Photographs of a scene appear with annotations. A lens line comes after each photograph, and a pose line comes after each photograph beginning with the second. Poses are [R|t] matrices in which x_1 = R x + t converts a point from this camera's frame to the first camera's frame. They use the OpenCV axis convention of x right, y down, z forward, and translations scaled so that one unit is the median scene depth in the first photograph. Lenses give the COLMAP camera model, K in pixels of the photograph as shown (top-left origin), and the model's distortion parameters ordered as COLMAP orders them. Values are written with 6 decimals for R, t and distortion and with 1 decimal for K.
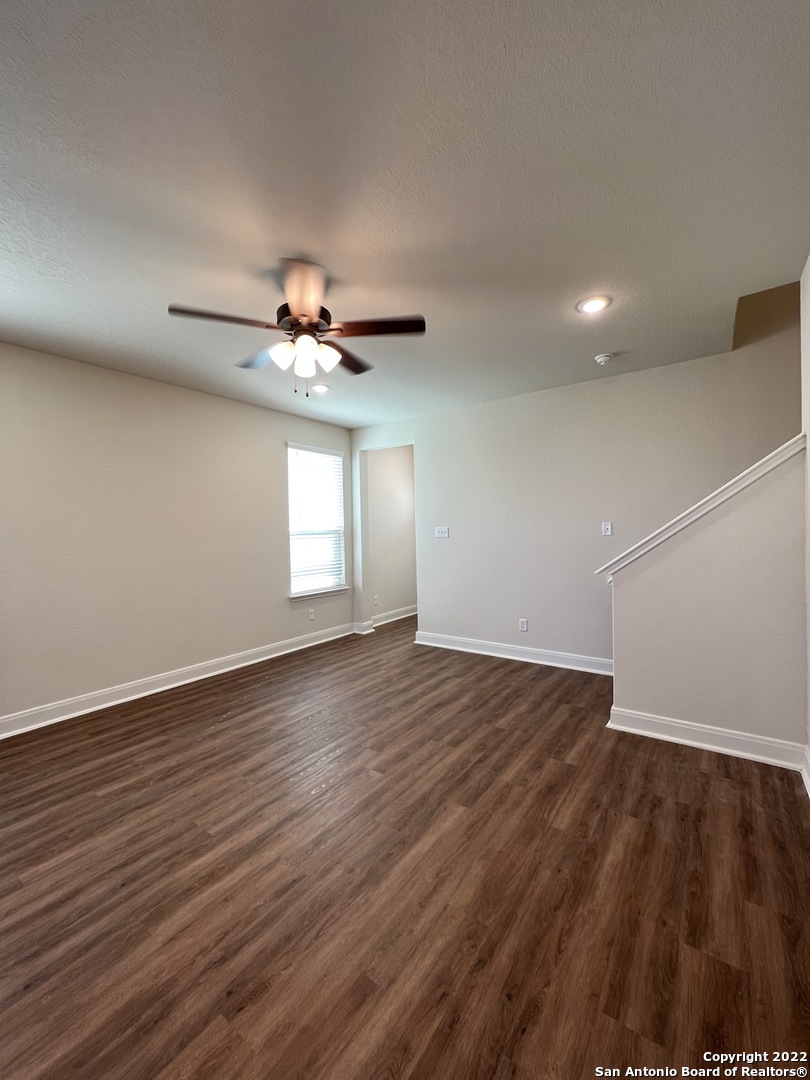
lens RADIAL K [[431.8, 0, 405.0], [0, 431.8, 540.0], [0, 0, 1]] dist [-0.001915, -0.000200]
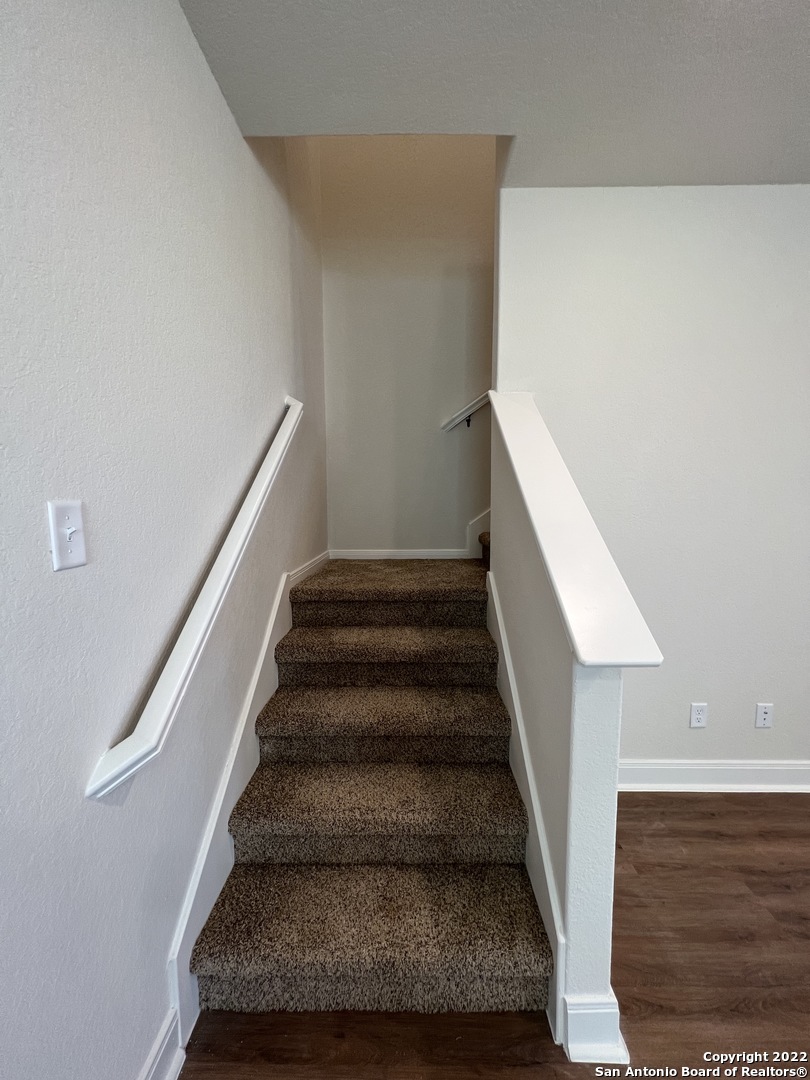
lens RADIAL K [[431.1, 0, 406.5], [0, 431.1, 535.2], [0, 0, 1]] dist [0.002784, -0.000040]
pose [[-0.577395, -0.042627, 0.815351, 0.346914], [0.040604, 0.995901, 0.080820, -0.053805], [-0.815454, 0.079771, -0.573298, 1.557539]]
